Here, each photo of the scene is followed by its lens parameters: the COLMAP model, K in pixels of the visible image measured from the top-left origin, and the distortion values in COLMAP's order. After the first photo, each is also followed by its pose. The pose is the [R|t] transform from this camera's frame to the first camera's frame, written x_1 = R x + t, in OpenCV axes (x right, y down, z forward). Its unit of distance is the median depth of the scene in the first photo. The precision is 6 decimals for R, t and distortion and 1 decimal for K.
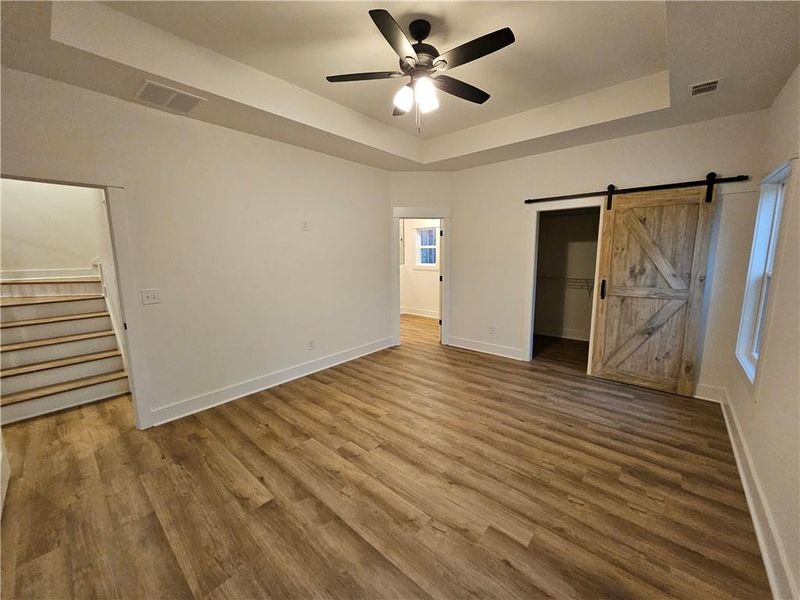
lens RADIAL K [[315.1, 0, 396.9], [0, 315.1, 299.7], [0, 0, 1]] dist [-0.003213, -0.000208]
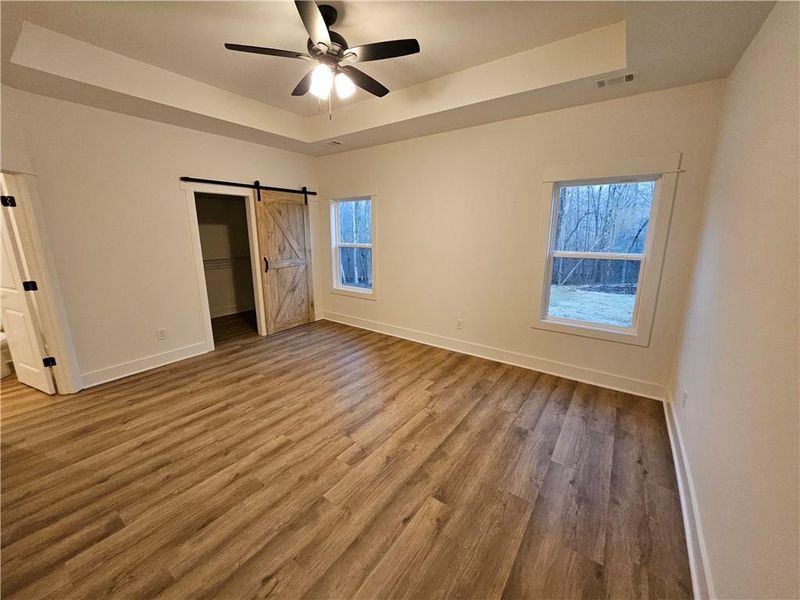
lens RADIAL K [[315.1, 0, 396.9], [0, 315.1, 299.7], [0, 0, 1]] dist [-0.003213, -0.000208]
pose [[-0.095053, -0.206786, 0.973758, -0.735271], [0.150442, 0.963968, 0.219392, -0.108269], [-0.984039, 0.167348, -0.060519, 0.652385]]
